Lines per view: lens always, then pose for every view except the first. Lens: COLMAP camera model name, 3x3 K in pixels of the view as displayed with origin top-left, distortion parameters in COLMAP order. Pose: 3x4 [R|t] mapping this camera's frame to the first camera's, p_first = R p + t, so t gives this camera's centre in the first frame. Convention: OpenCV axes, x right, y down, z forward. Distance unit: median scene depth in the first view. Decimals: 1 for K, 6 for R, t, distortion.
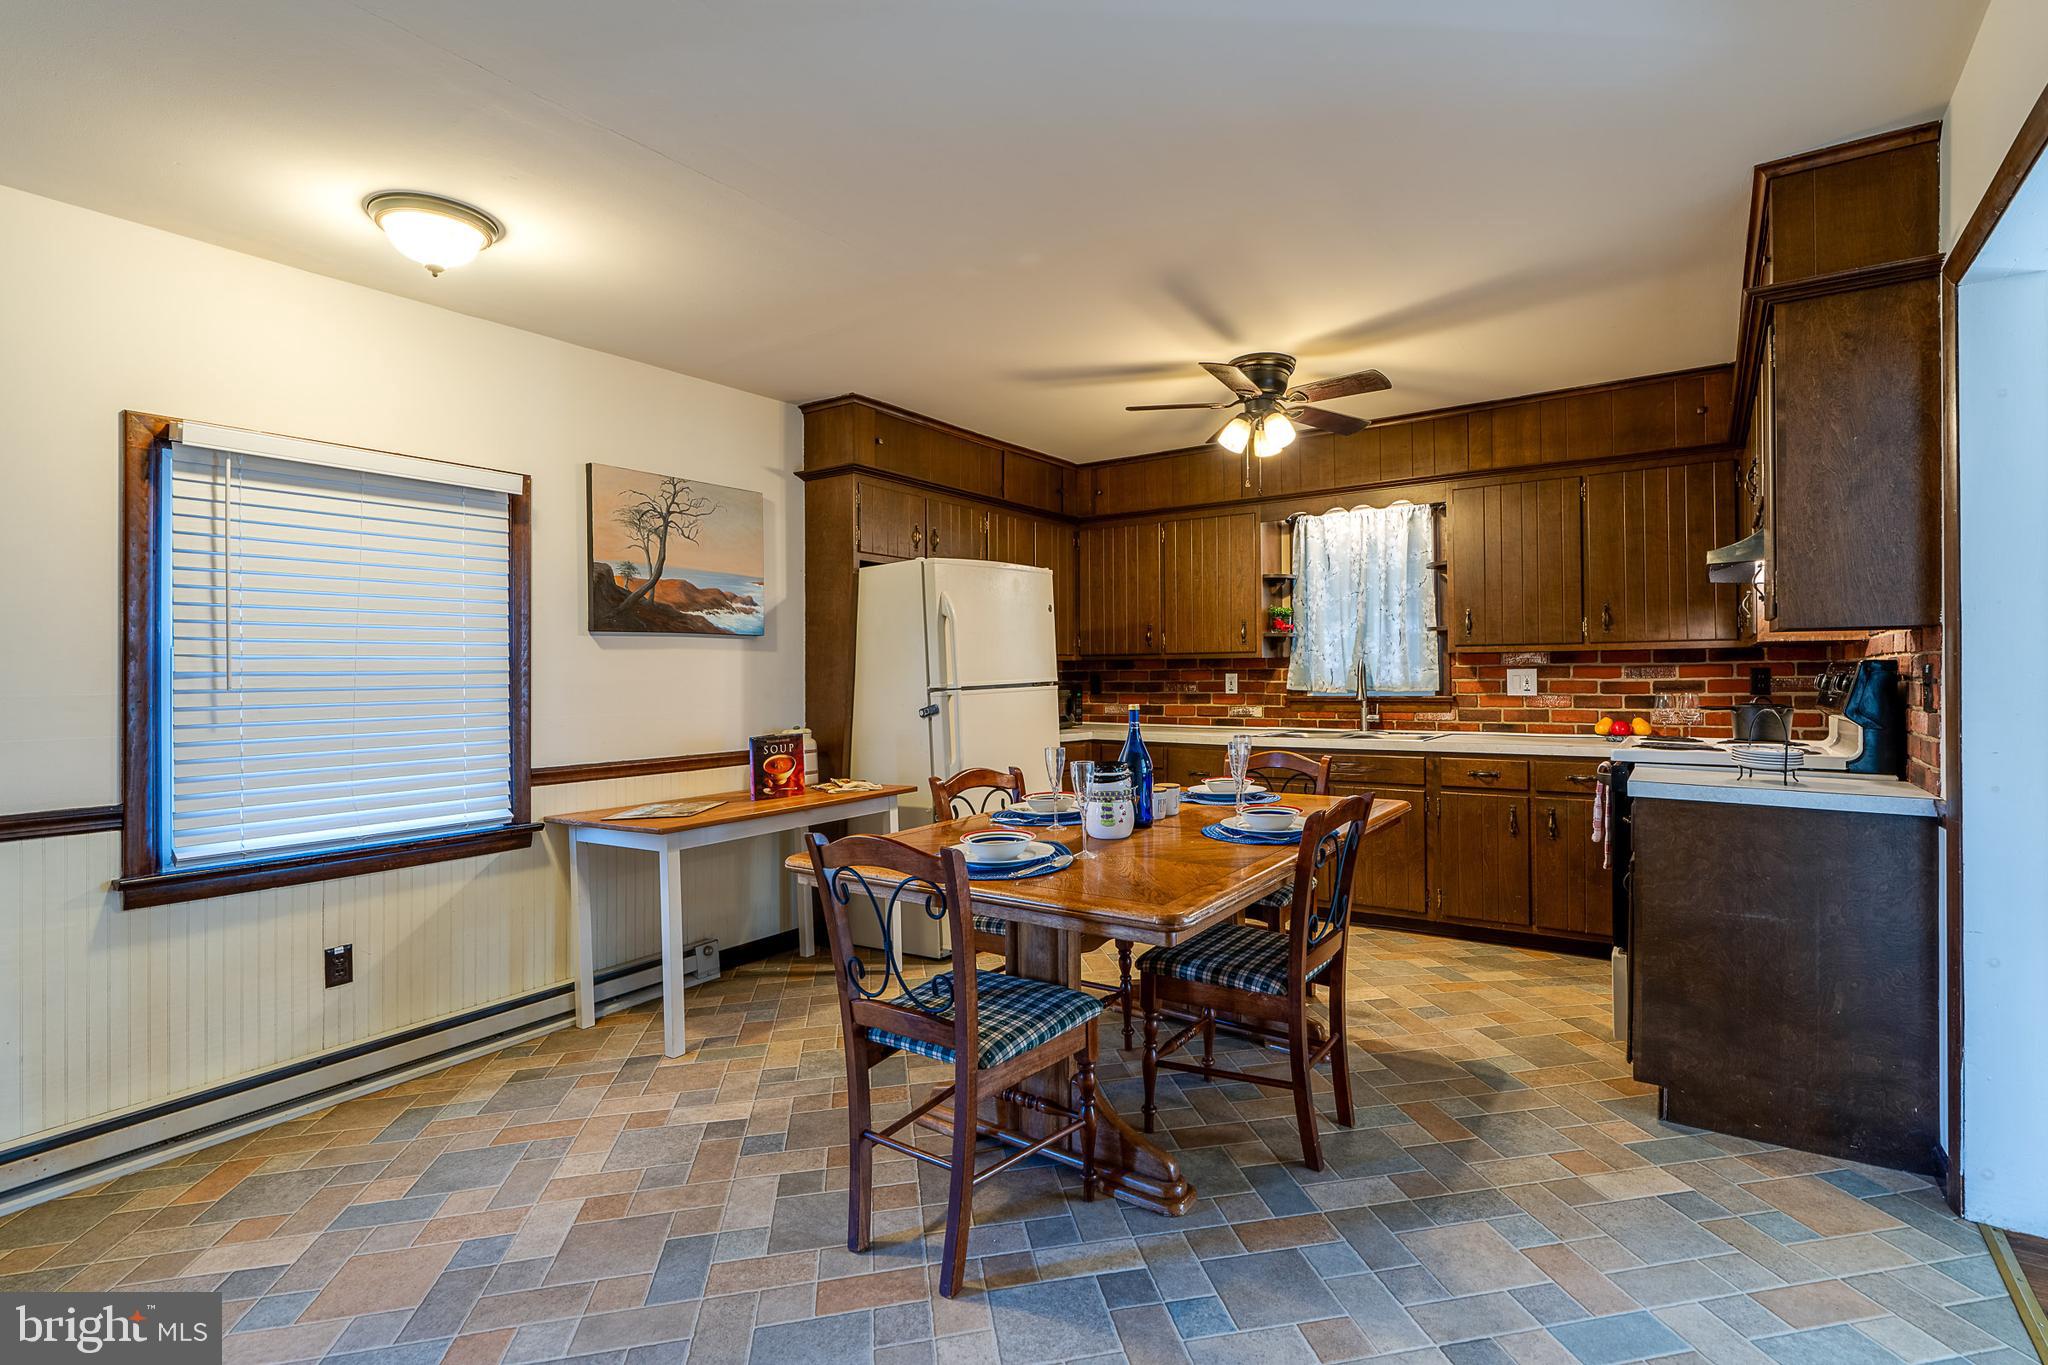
lens RADIAL K [[925.2, 0, 1011.0], [0, 925.2, 672.6], [0, 0, 1]] dist [-0.004436, 0.000085]
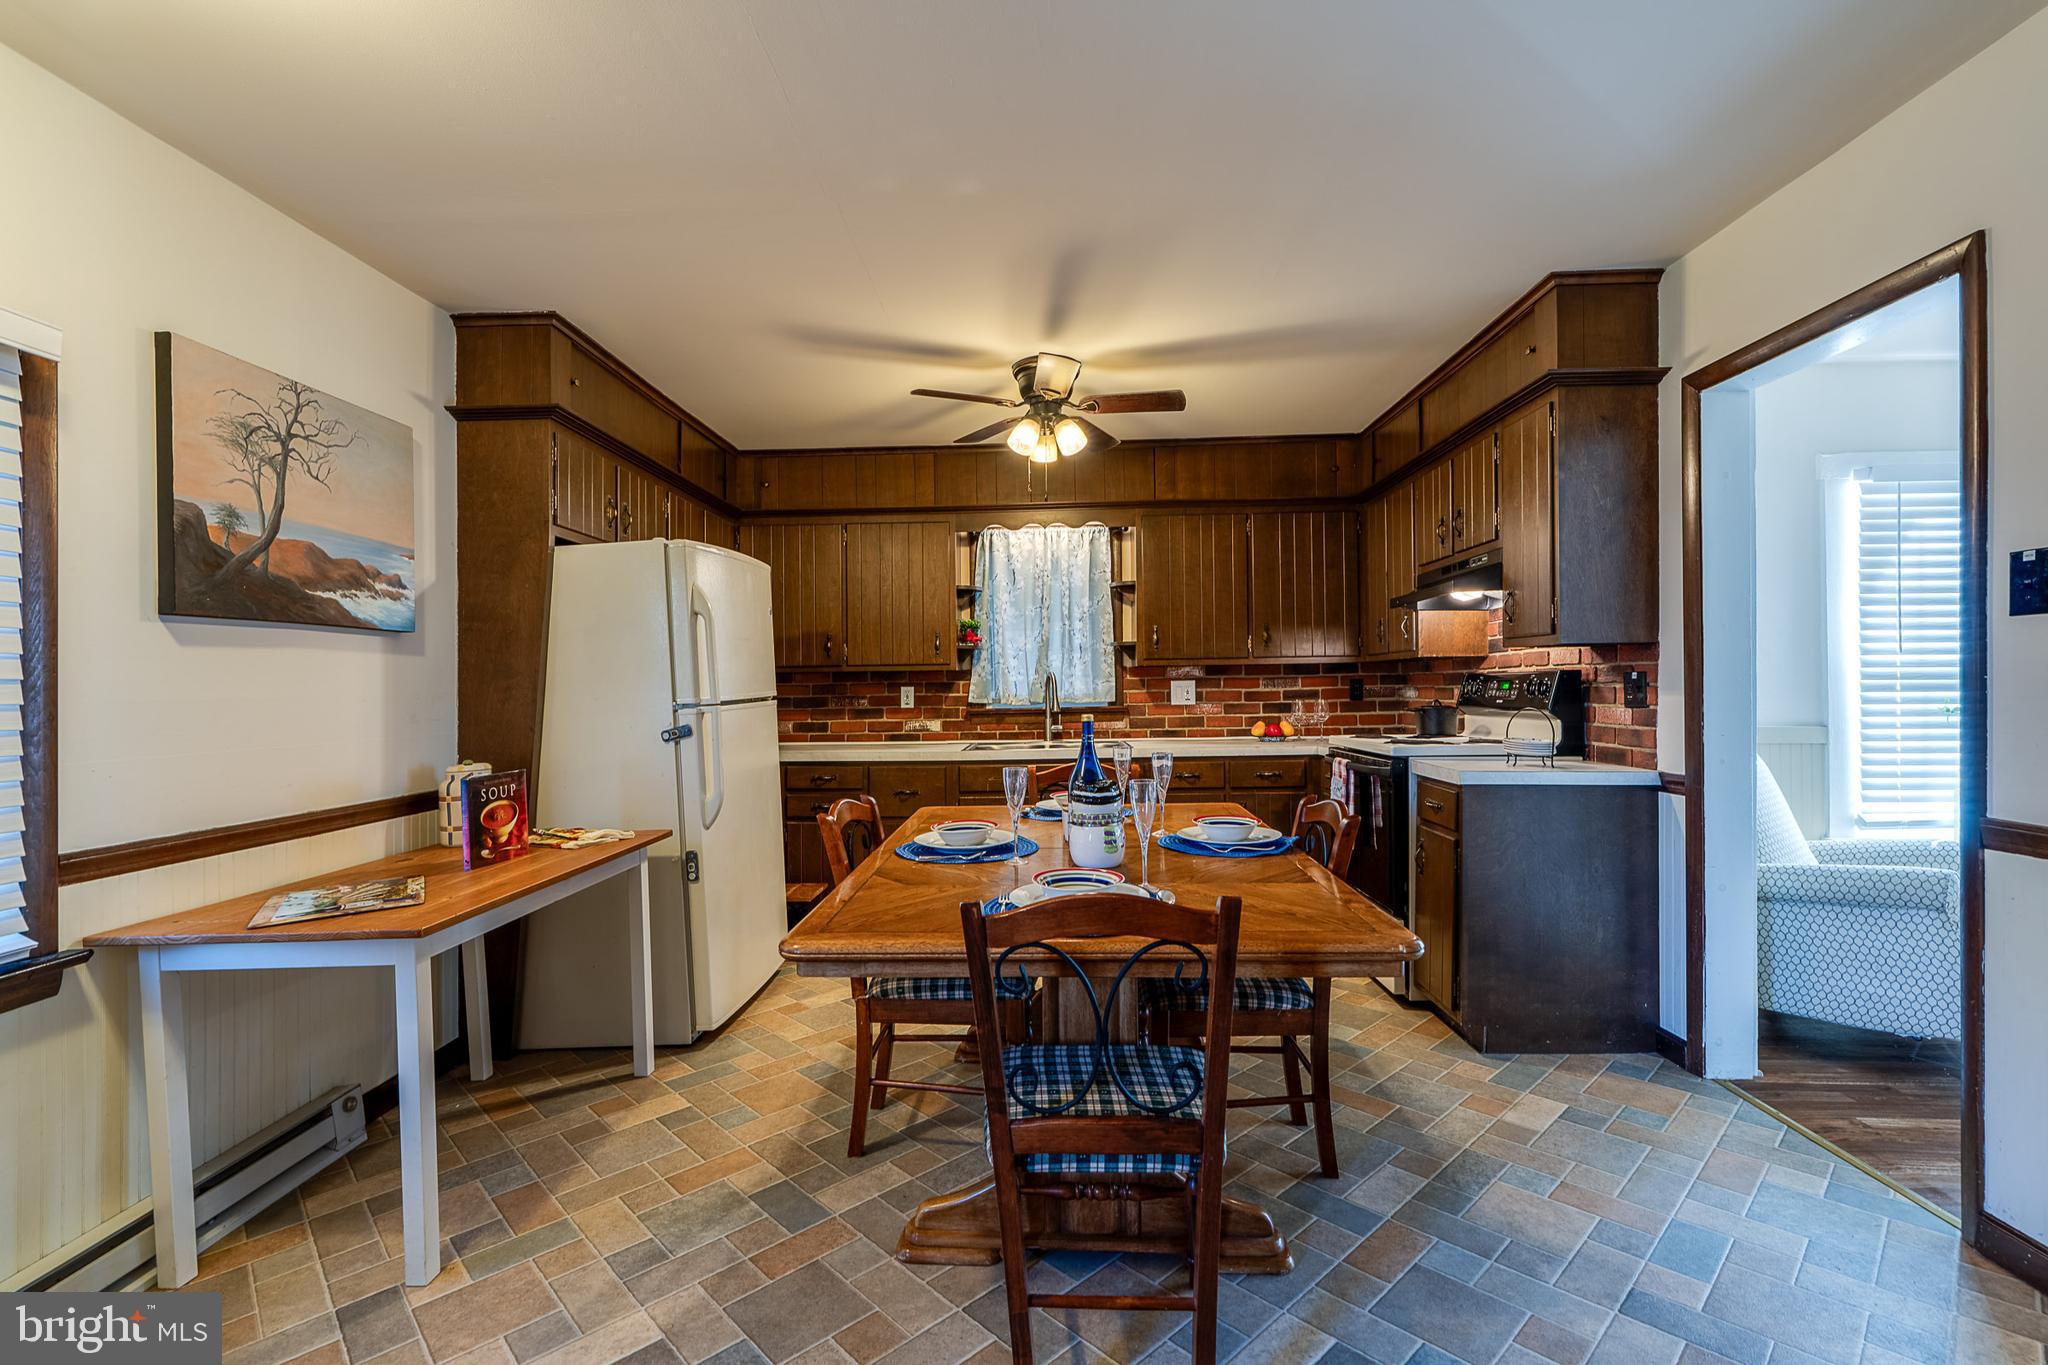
lens RADIAL K [[925.2, 0, 978.2], [0, 925.2, 687.5], [0, 0, 1]] dist [-0.004436, 0.000085]
pose [[0.850370, -0.003925, 0.526171, -0.298059], [0.006107, 0.999978, -0.002411, 0.006372], [-0.526150, 0.005263, 0.850376, 0.203201]]
